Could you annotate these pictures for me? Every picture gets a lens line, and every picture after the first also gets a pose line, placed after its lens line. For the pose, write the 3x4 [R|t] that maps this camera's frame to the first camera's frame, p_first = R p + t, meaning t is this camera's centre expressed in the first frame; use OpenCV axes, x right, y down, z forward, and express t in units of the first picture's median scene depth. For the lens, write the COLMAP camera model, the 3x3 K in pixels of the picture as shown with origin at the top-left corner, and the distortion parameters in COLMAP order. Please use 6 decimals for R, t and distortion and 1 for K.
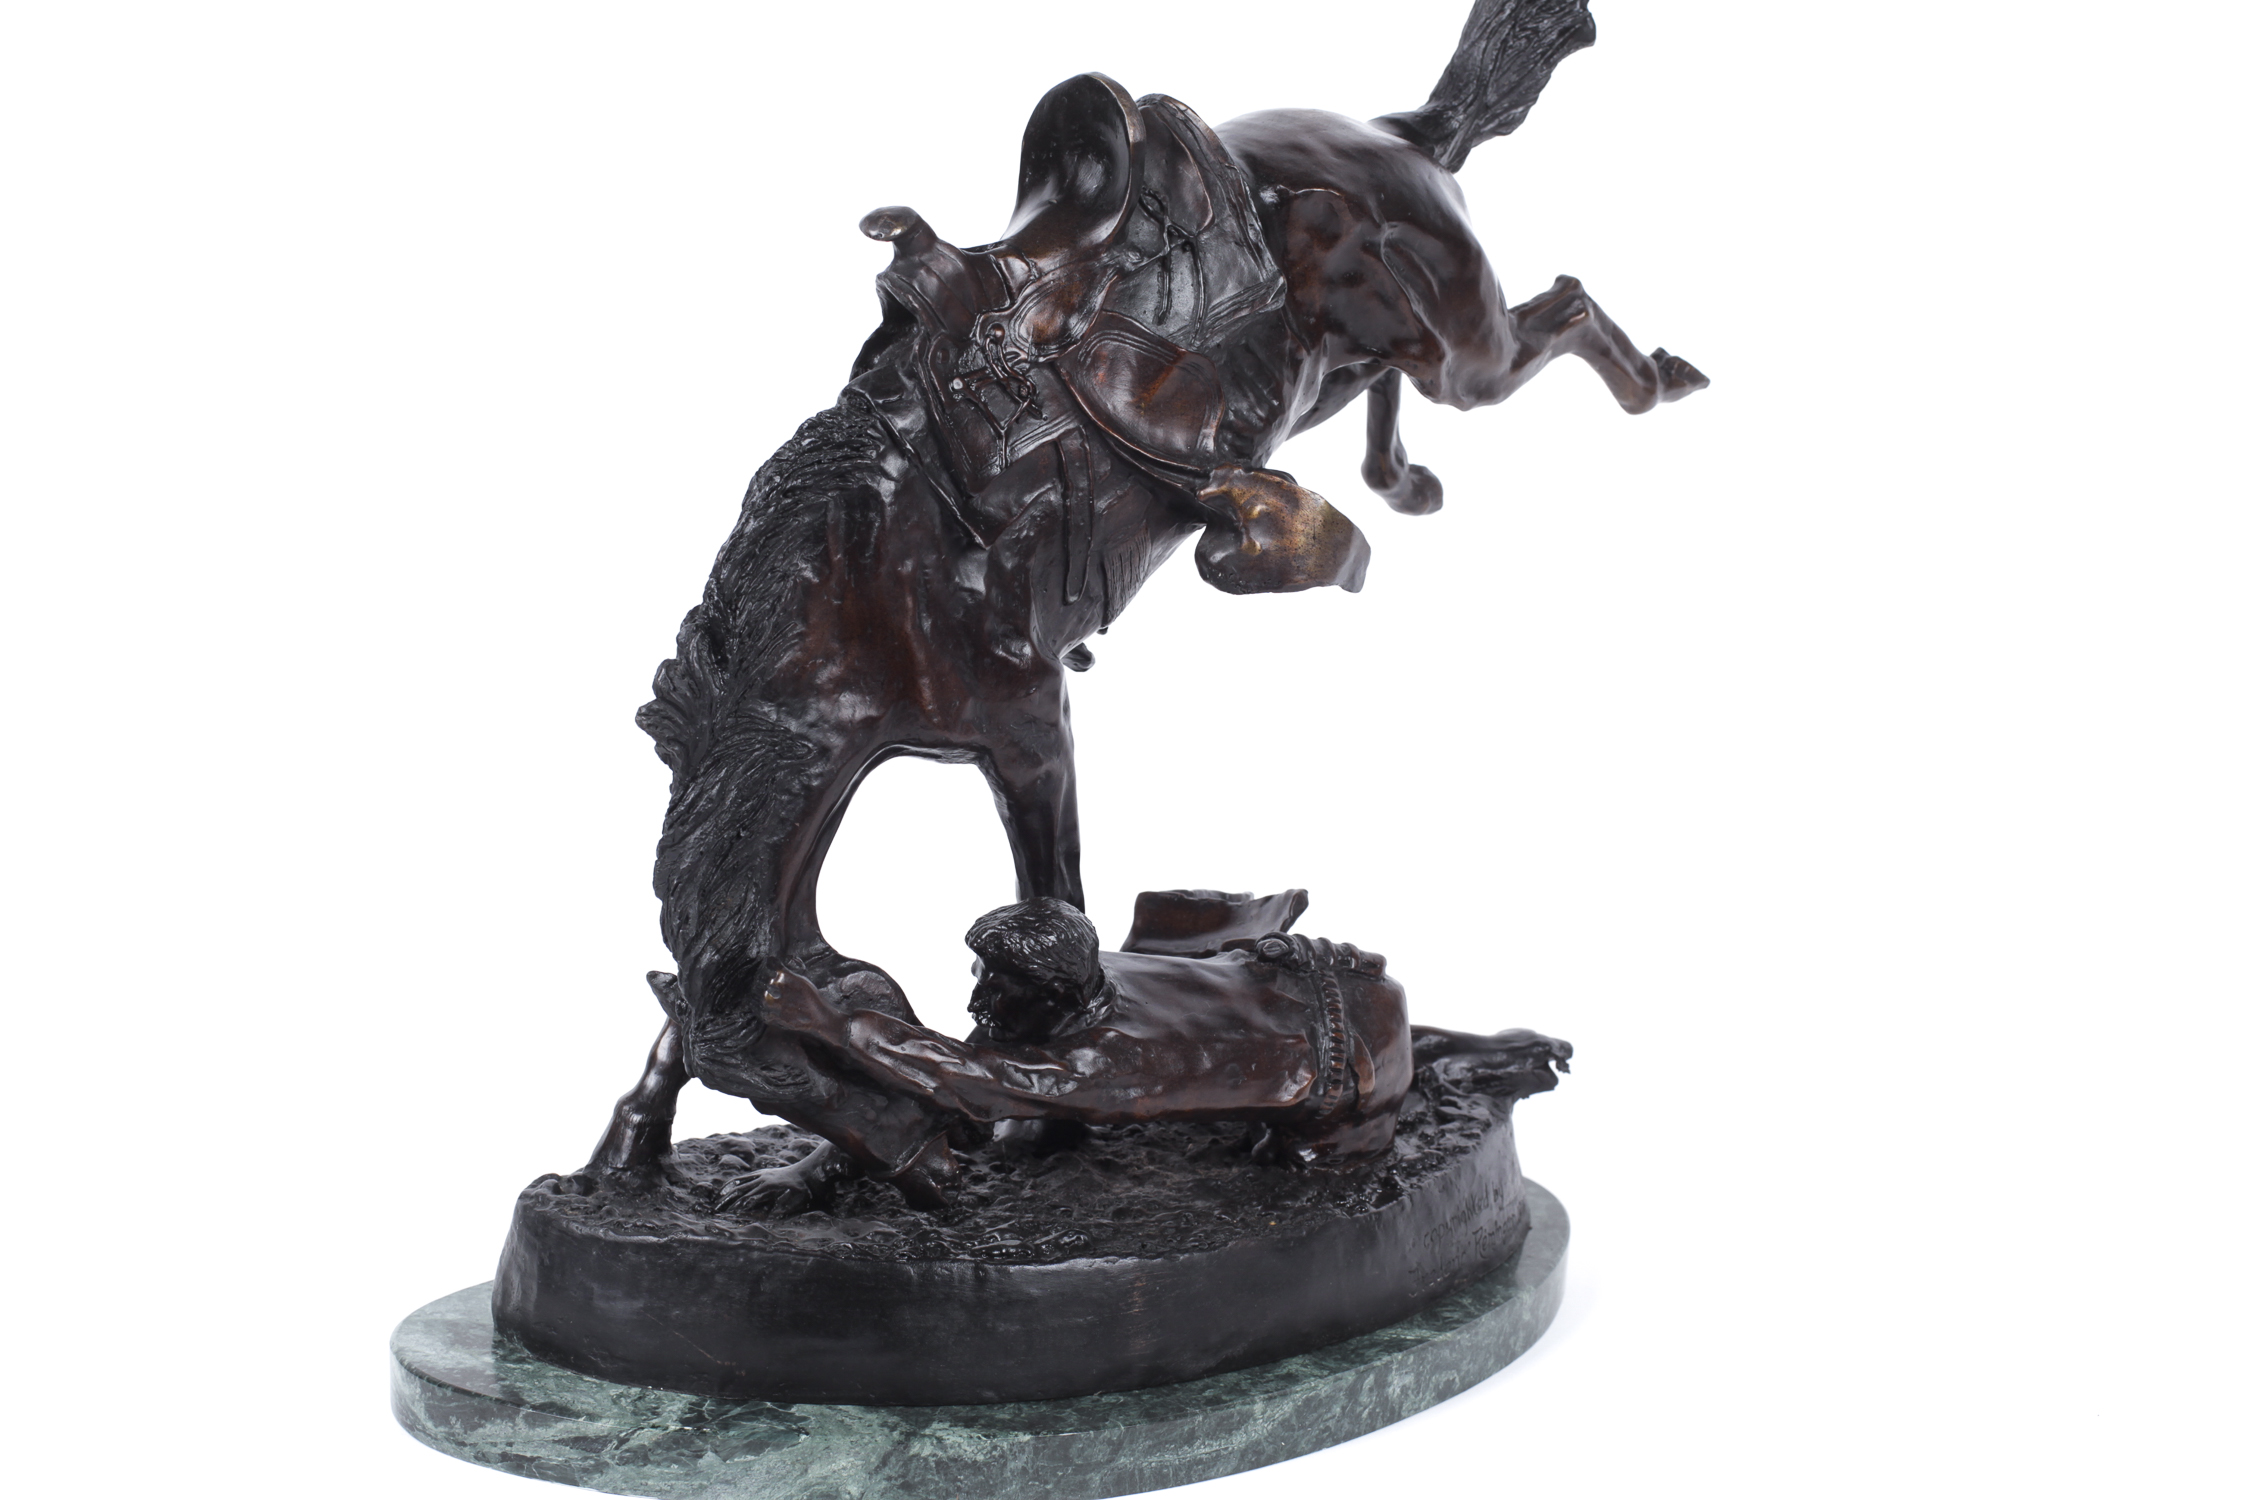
lens RADIAL K [[3472.2, 0, 1125.0], [0, 3472.2, 750.0], [0, 0, 1]] dist [-0.200740, 0.099649]
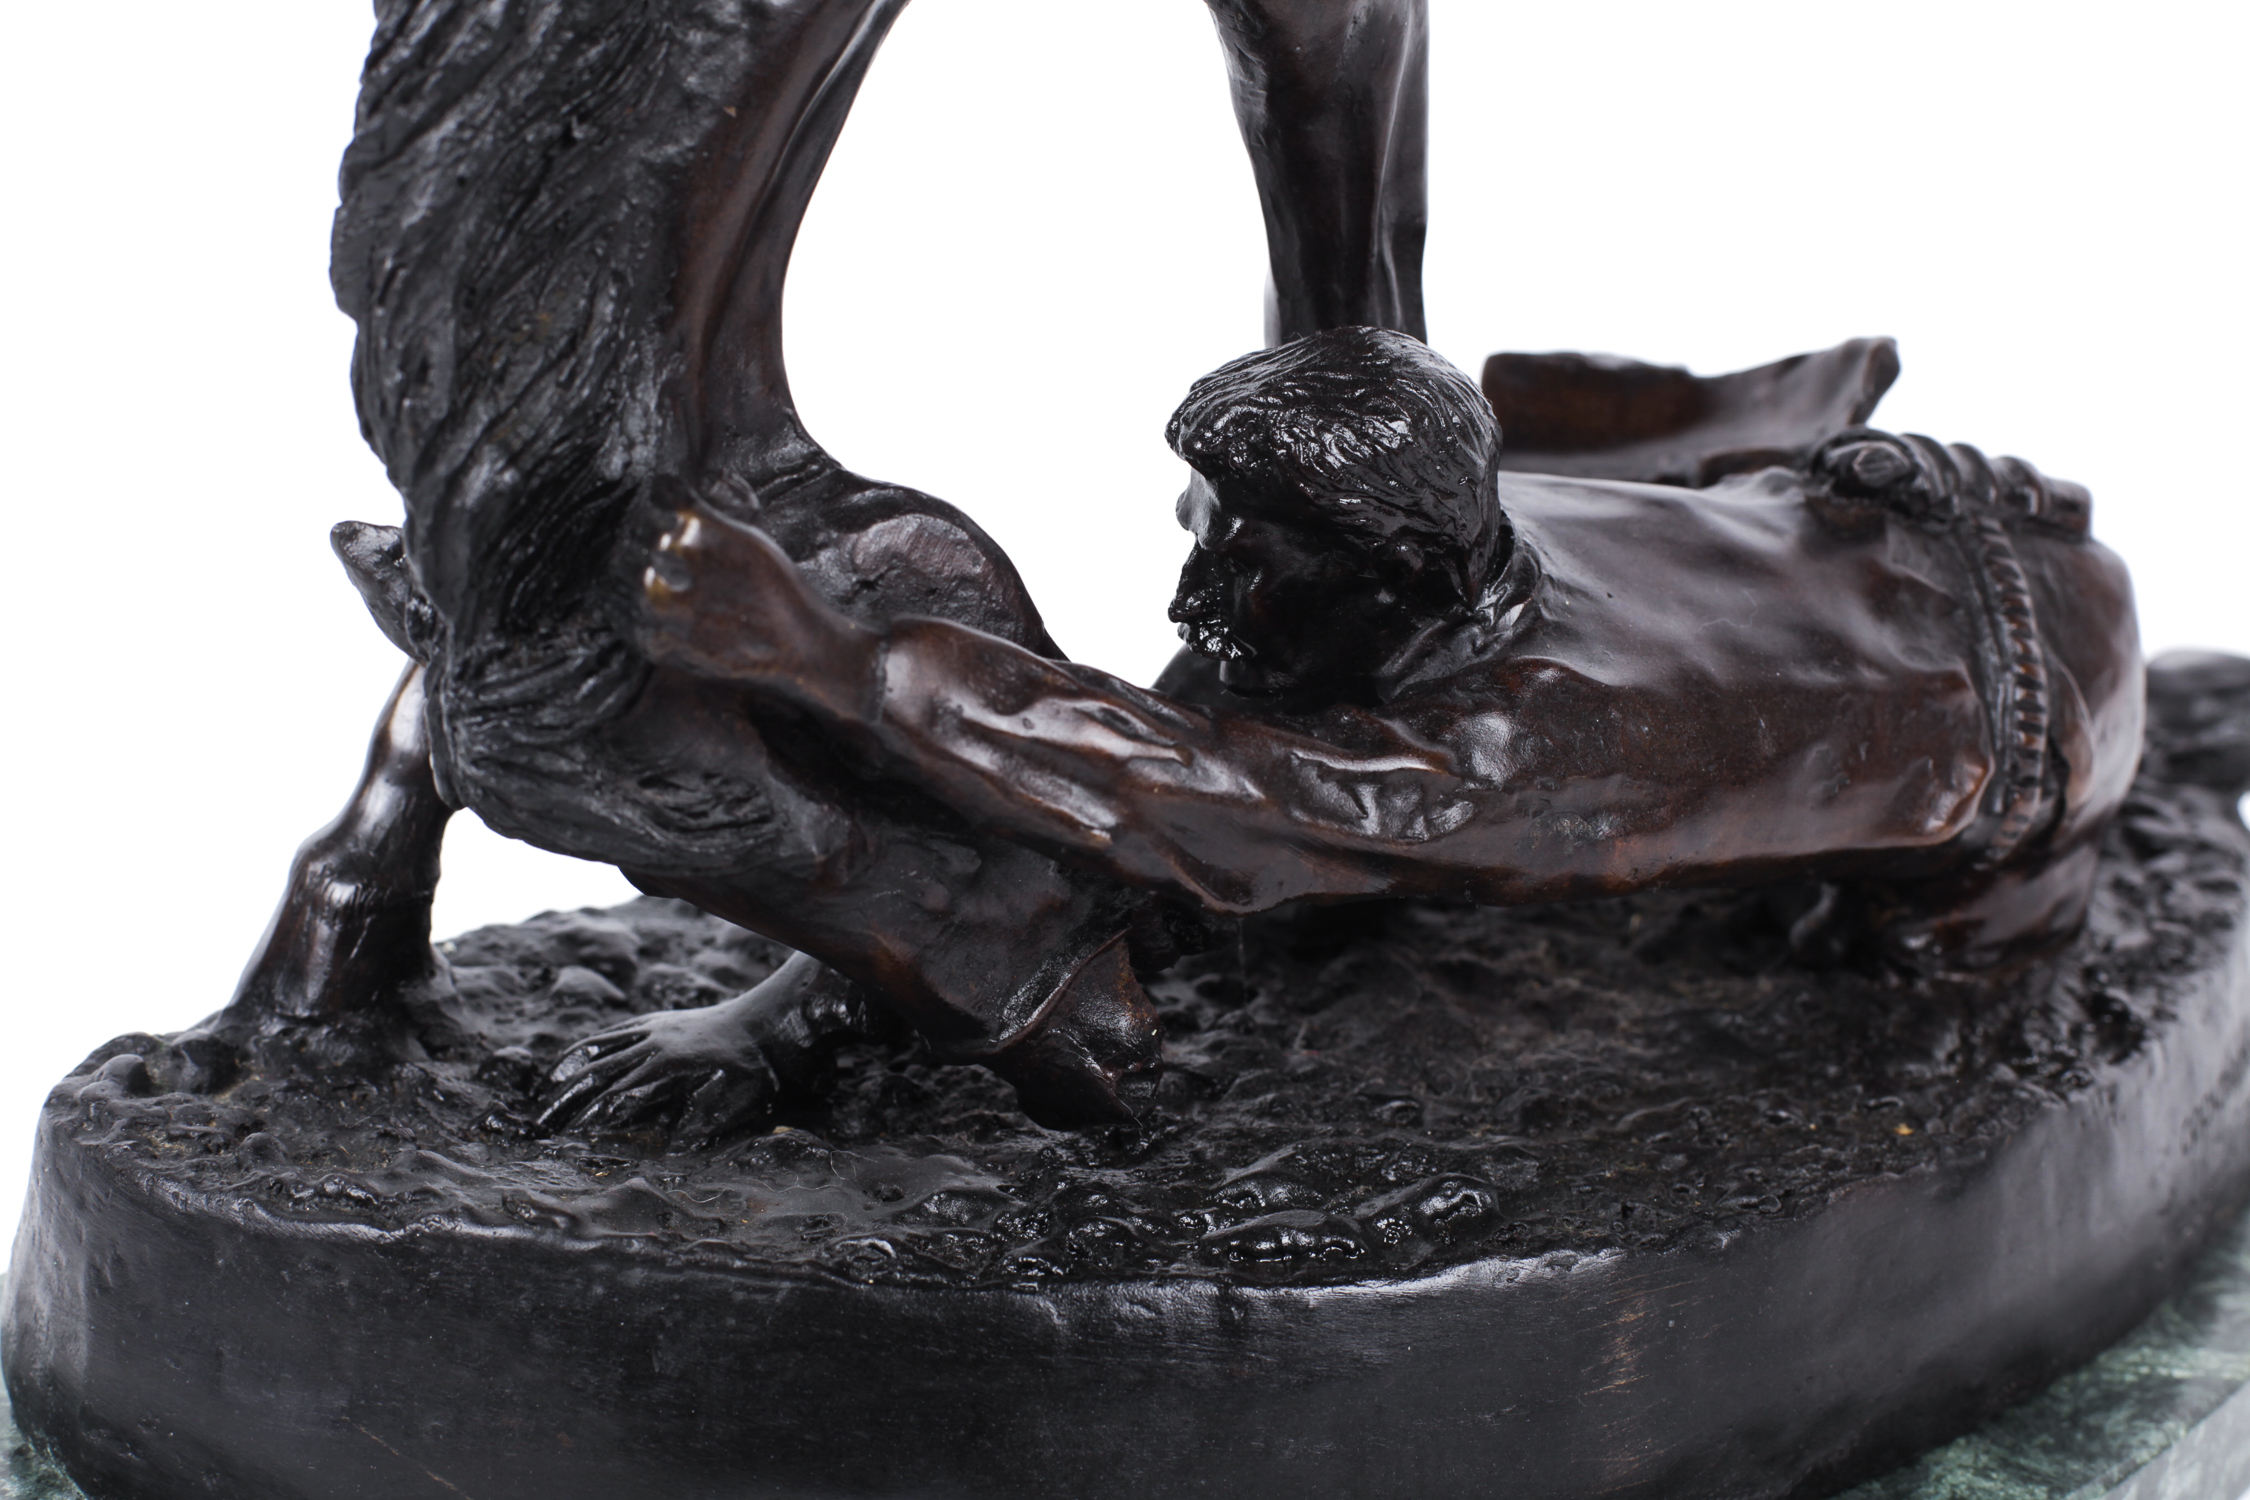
lens RADIAL K [[3472.2, 0, 1125.0], [0, 3472.2, 750.0], [0, 0, 1]] dist [-0.200740, 0.099649]
pose [[0.999686, -0.009084, 0.023335, -0.057617], [0.006376, 0.993507, 0.113588, 0.043741], [-0.024215, -0.113403, 0.993254, 0.586104]]
